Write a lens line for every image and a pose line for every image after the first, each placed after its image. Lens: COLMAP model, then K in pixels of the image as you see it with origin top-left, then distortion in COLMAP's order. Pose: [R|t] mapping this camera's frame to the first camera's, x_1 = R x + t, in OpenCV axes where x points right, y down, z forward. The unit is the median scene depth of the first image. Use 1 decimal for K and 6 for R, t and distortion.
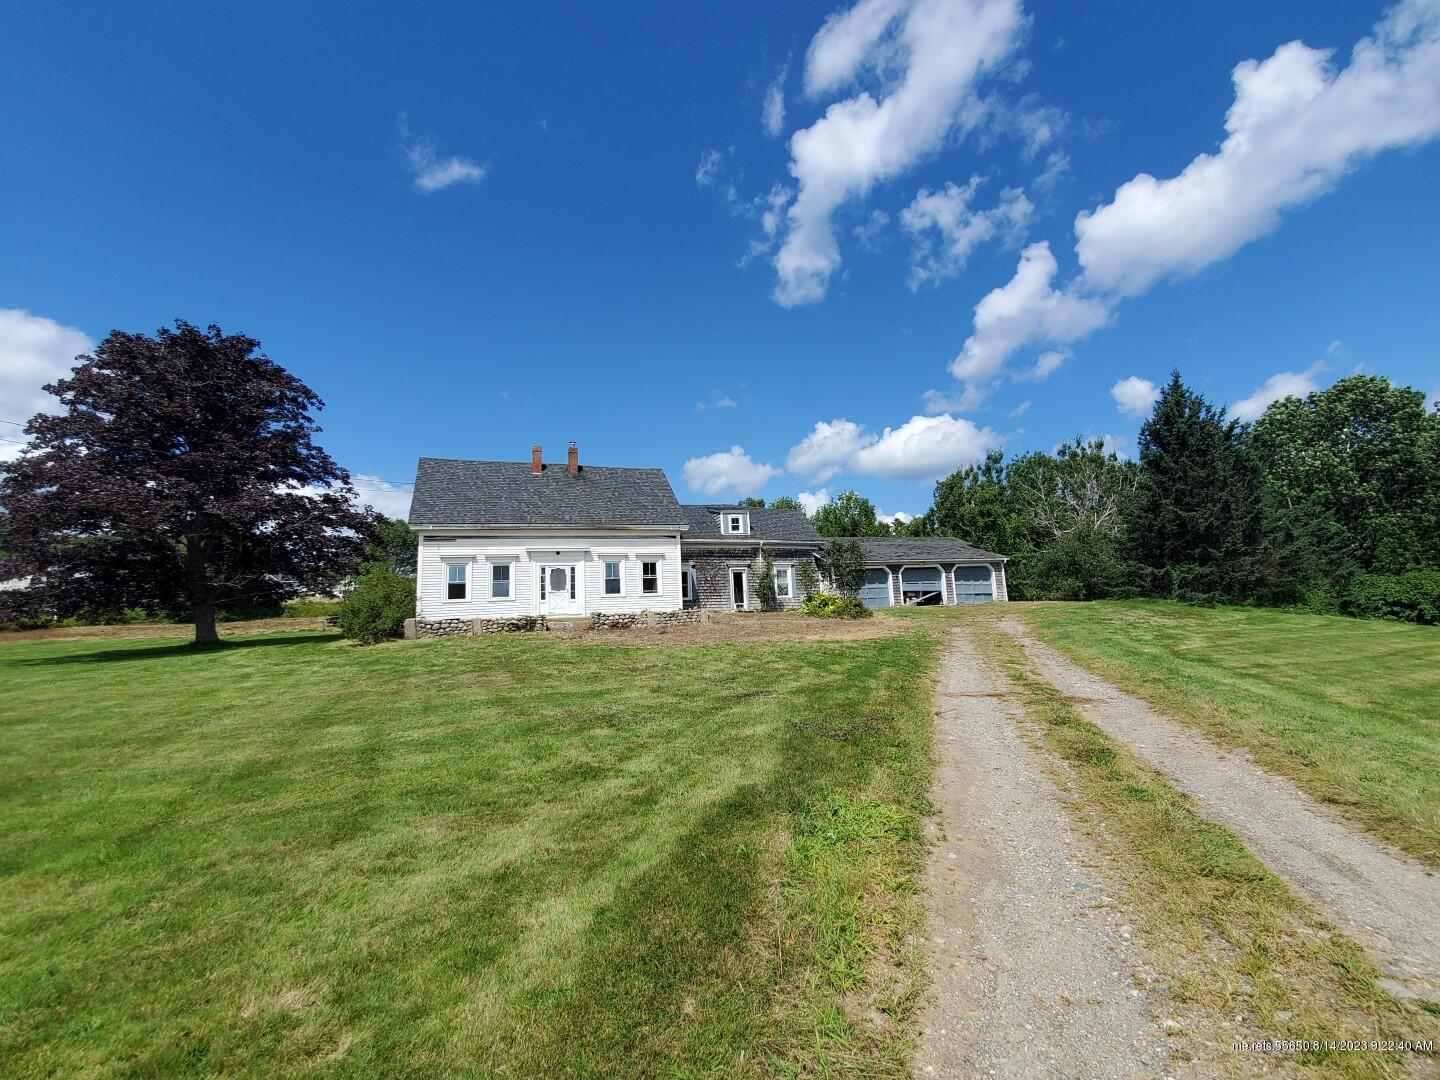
lens RADIAL K [[664.4, 0, 744.4], [0, 664.4, 528.2], [0, 0, 1]] dist [-0.002469, 0.000055]
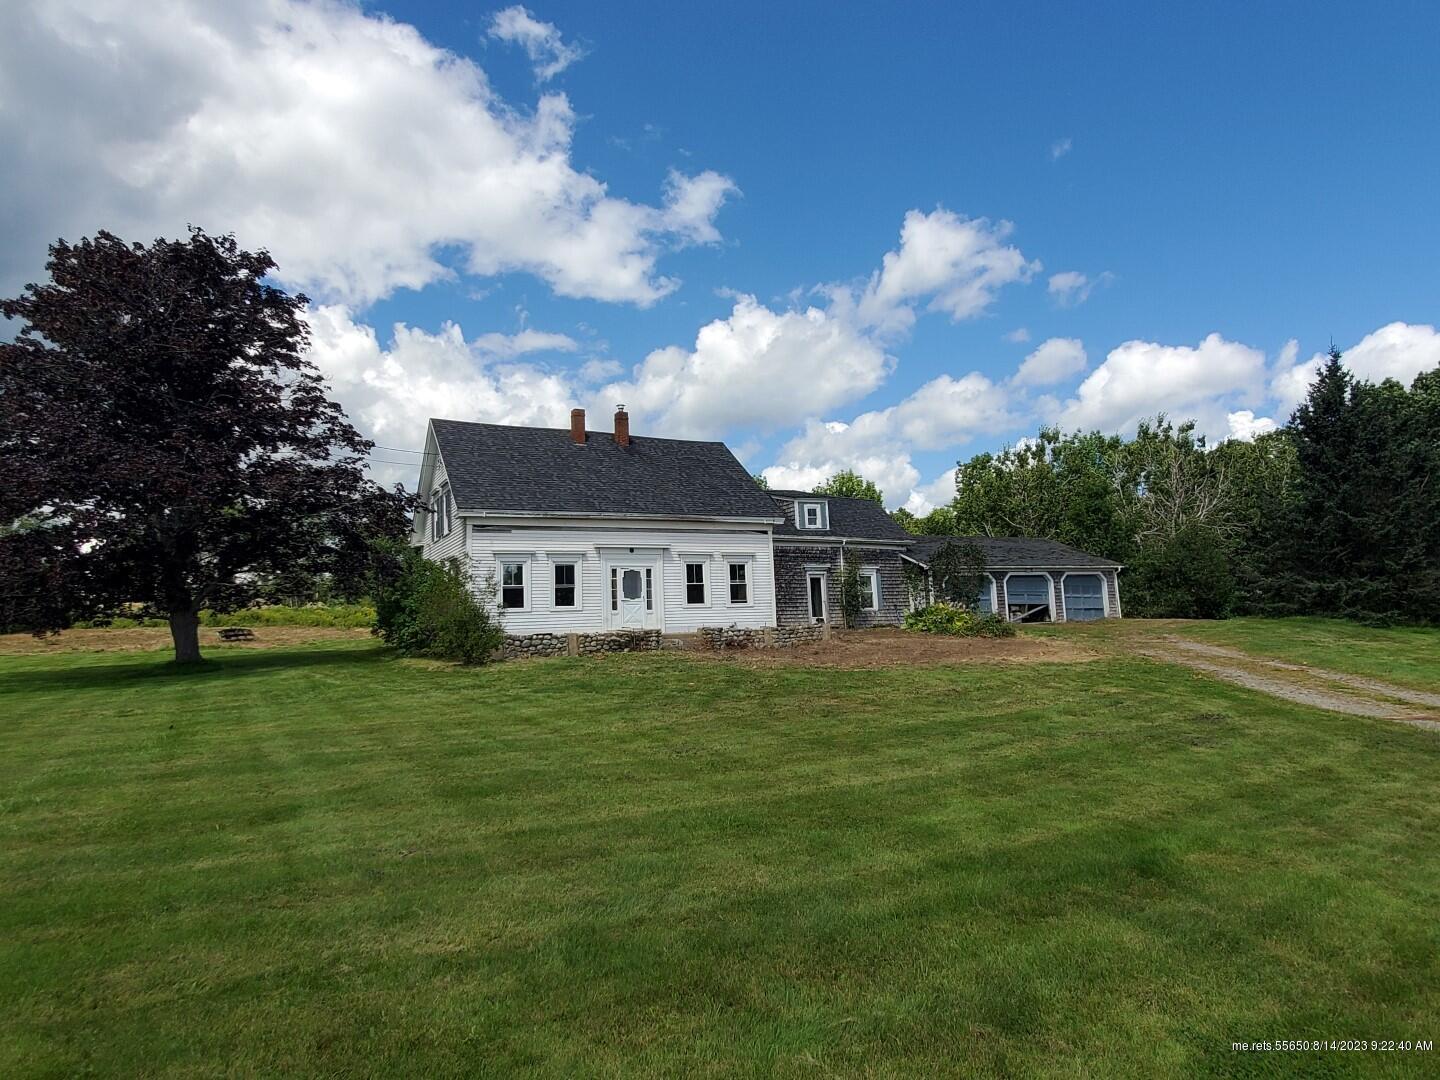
lens RADIAL K [[887.9, 0, 720.0], [0, 887.9, 540.0], [0, 0, 1]] dist [-0.040527, 0.000417]
pose [[0.994912, 0.021741, 0.098377, -0.275665], [-0.024591, 0.999309, 0.027859, -0.005913], [-0.097703, -0.030136, 0.994759, -0.040141]]
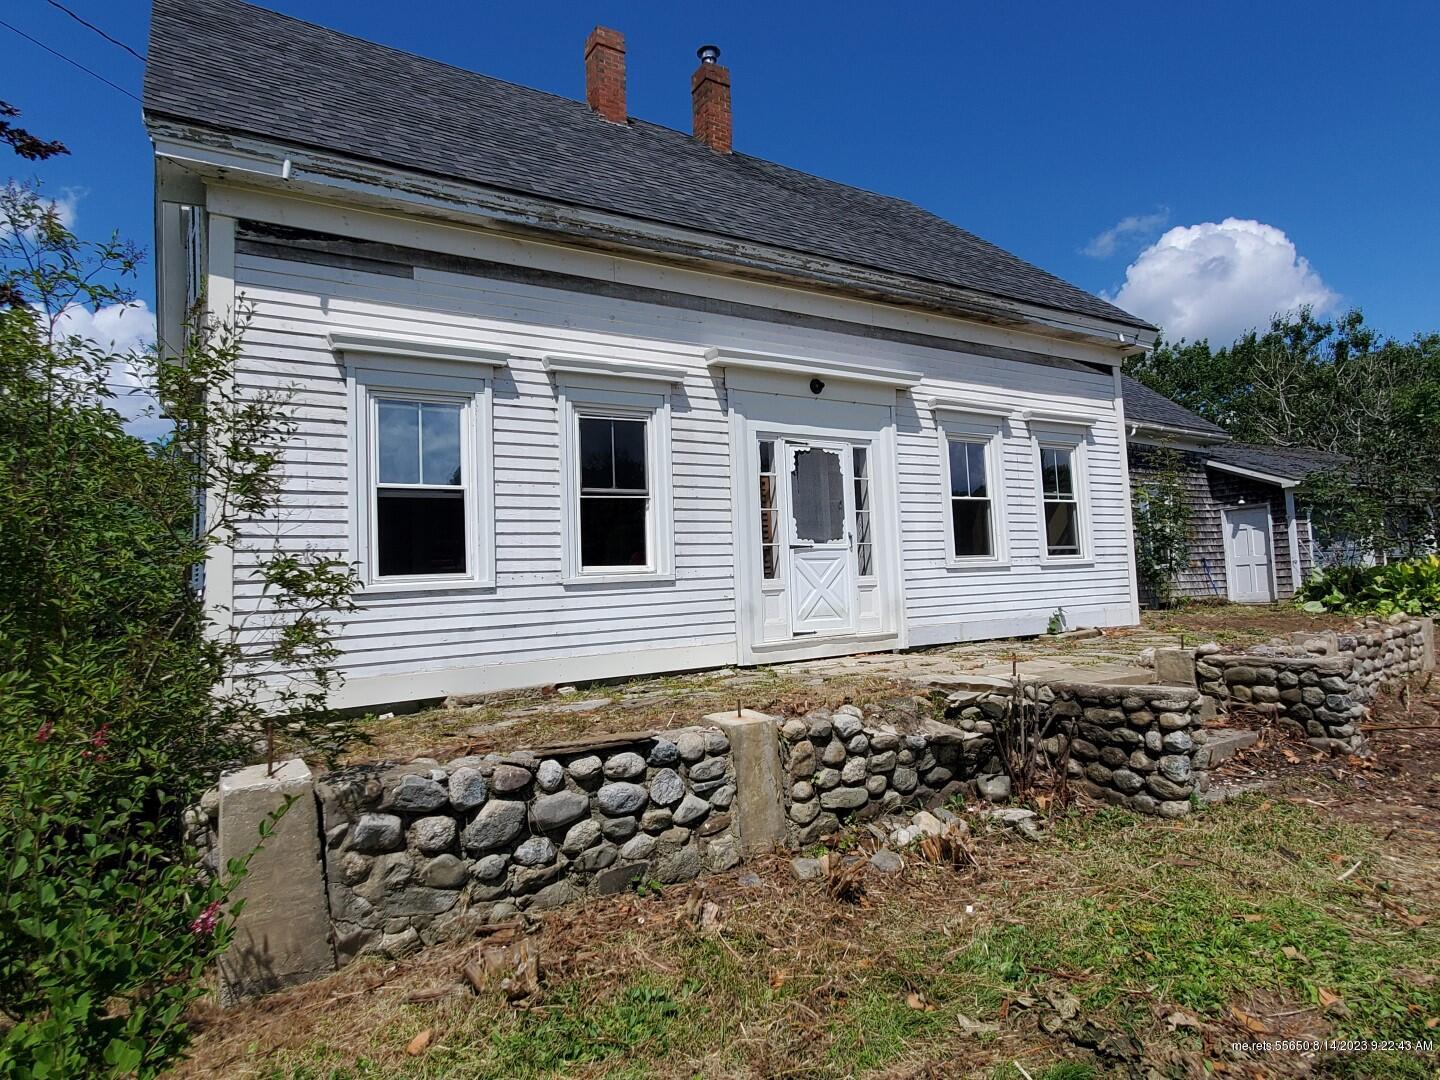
lens RADIAL K [[849.1, 0, 726.8], [0, 849.1, 541.9], [0, 0, 1]] dist [-0.000787, -0.003671]
pose [[0.981761, 0.017070, 0.189353, -0.364210], [-0.032572, 0.996338, 0.079060, 0.069257], [-0.187310, -0.083786, 0.978721, 0.684952]]
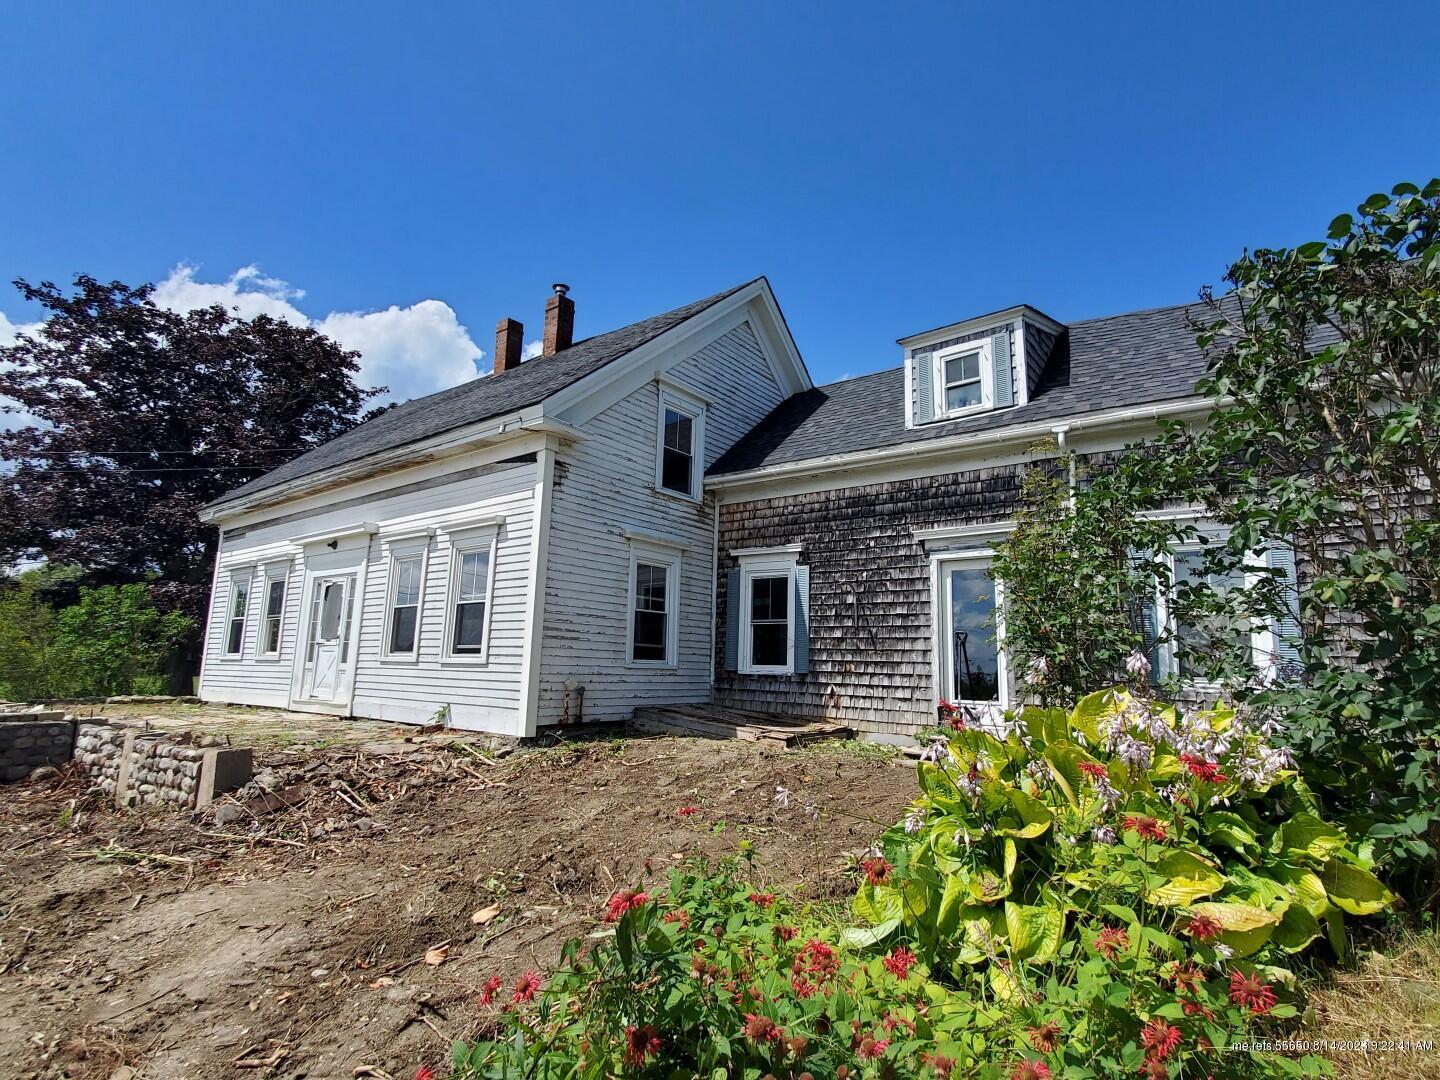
lens RADIAL K [[746.3, 0, 719.1], [0, 746.3, 535.3], [0, 0, 1]] dist [-0.001377, -0.000159]
pose [[0.508317, -0.090147, -0.856439, 0.214888], [0.081518, 0.995077, -0.056357, 0.074384], [0.857303, -0.041168, 0.513163, 0.950730]]
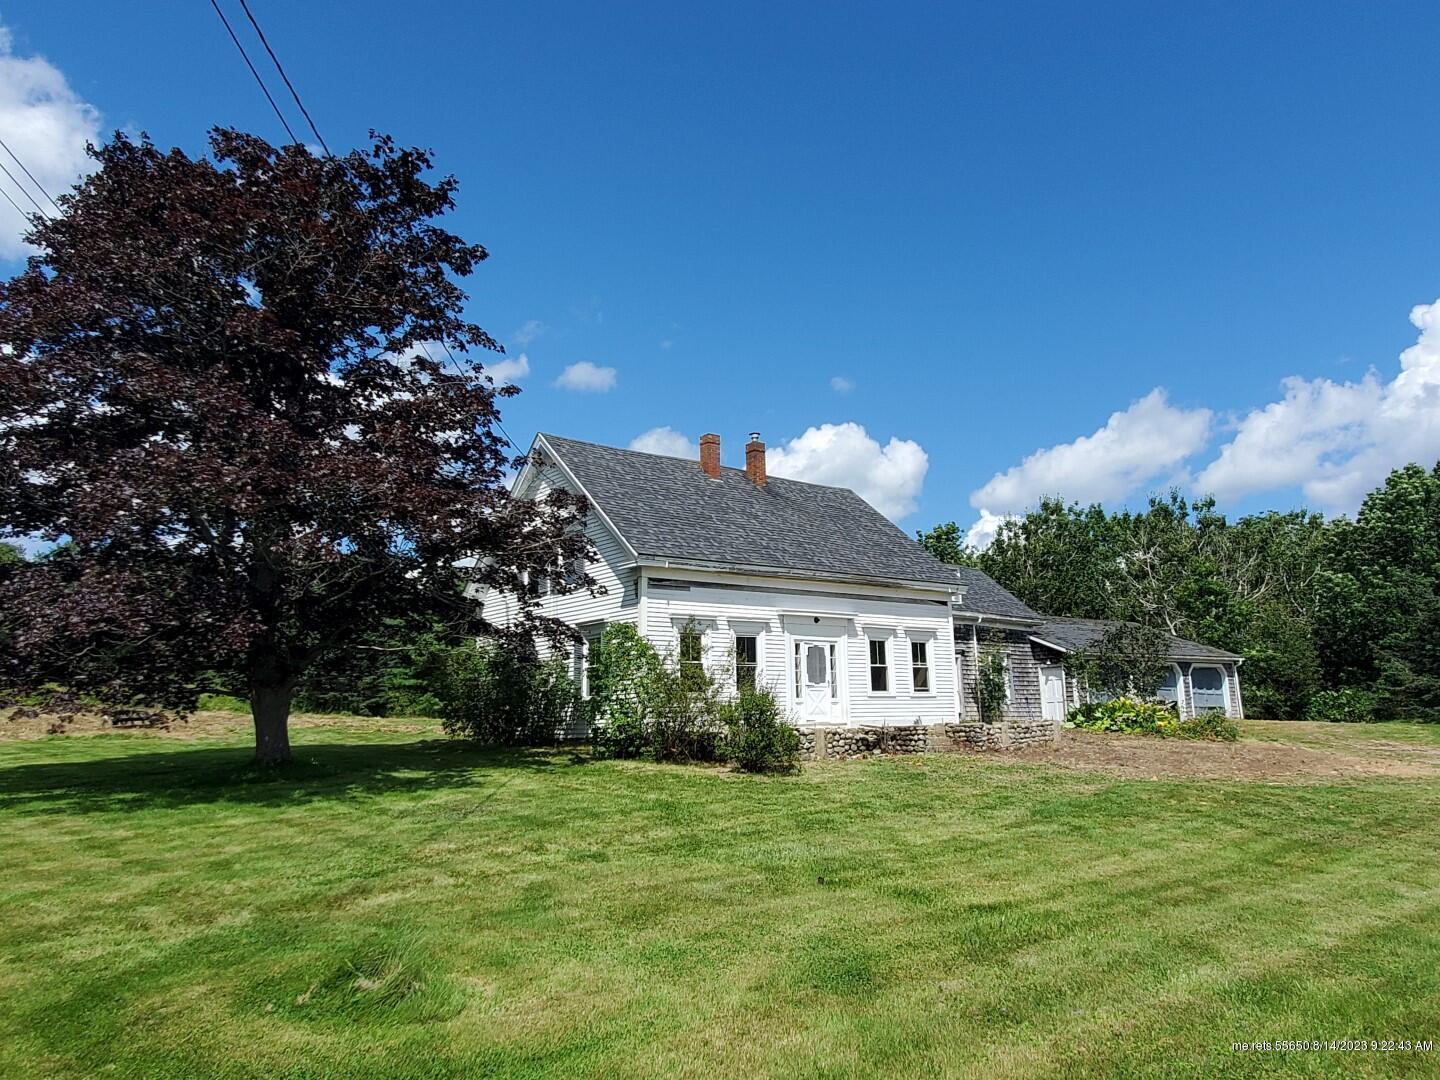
lens RADIAL K [[1034.6, 0, 720.0], [0, 1034.6, 540.0], [0, 0, 1]] dist [0.003793, -0.003180]
pose [[0.956967, 0.079032, 0.279229, -0.619862], [-0.066871, 0.996362, -0.052831, 0.020228], [-0.282389, 0.031886, 0.958770, 0.122981]]
